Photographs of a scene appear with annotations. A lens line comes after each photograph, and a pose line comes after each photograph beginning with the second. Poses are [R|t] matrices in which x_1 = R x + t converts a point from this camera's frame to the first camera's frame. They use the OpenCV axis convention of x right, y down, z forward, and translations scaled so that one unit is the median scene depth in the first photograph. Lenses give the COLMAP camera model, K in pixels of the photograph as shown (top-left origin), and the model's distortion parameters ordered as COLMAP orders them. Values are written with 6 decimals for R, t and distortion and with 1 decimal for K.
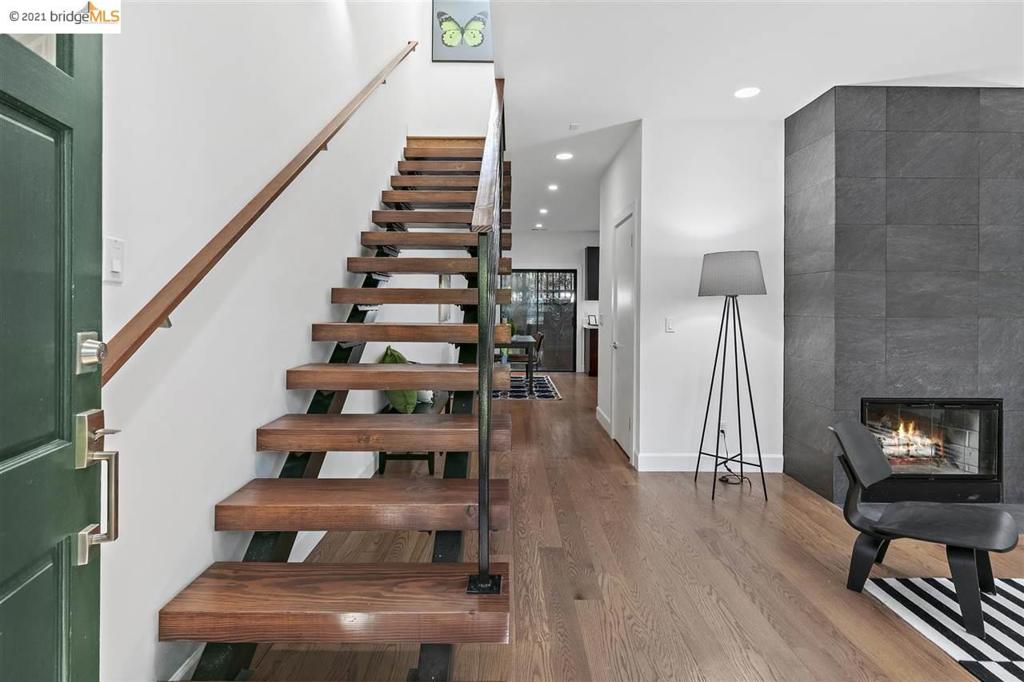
lens RADIAL K [[544.0, 0, 509.2], [0, 544.0, 304.2], [0, 0, 1]] dist [-0.014688, -0.000029]
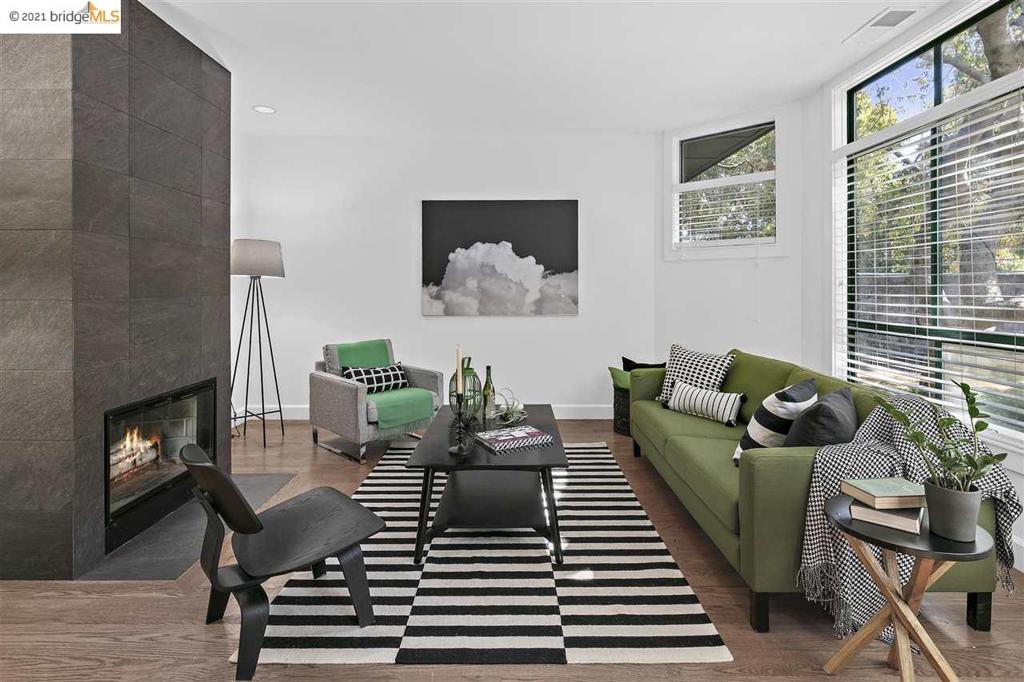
lens RADIAL K [[517.3, 0, 517.1], [0, 517.3, 286.6], [0, 0, 1]] dist [-0.013726, -0.000736]
pose [[-0.011362, -0.005022, 0.999923, -0.031586], [-0.002935, 0.999983, 0.004989, 0.003109], [-0.999931, -0.002878, -0.011377, 0.461736]]
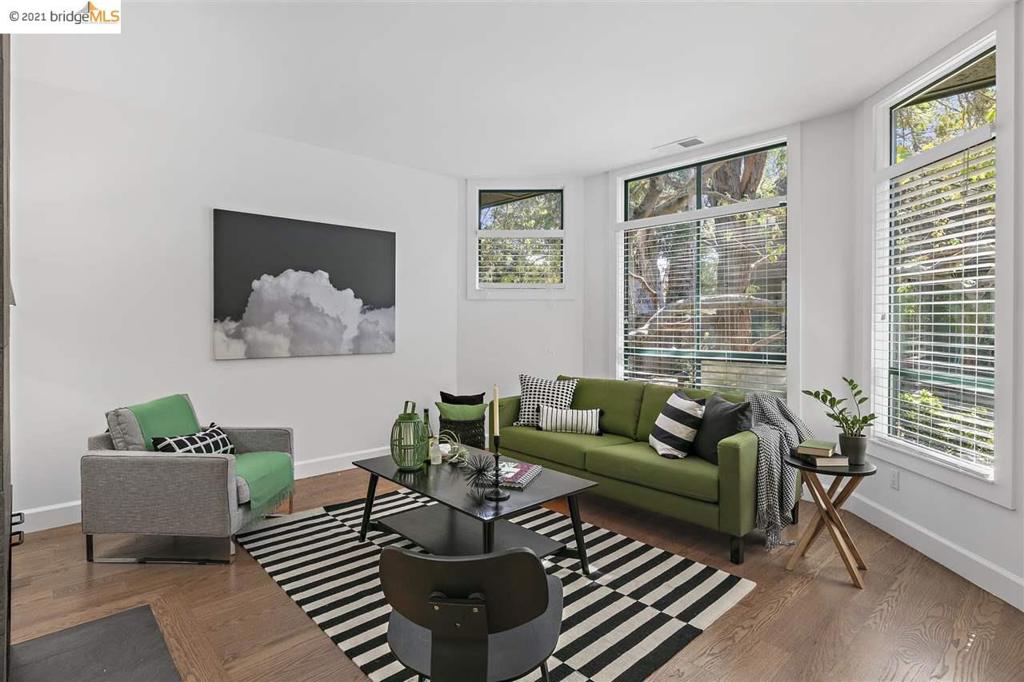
lens RADIAL K [[528.7, 0, 509.6], [0, 528.7, 319.2], [0, 0, 1]] dist [-0.002144, -0.000642]
pose [[-0.681946, -0.002779, 0.731397, 0.157348], [-0.009987, 0.999935, -0.005512, 0.004912], [-0.731335, -0.011064, -0.681929, 1.001554]]
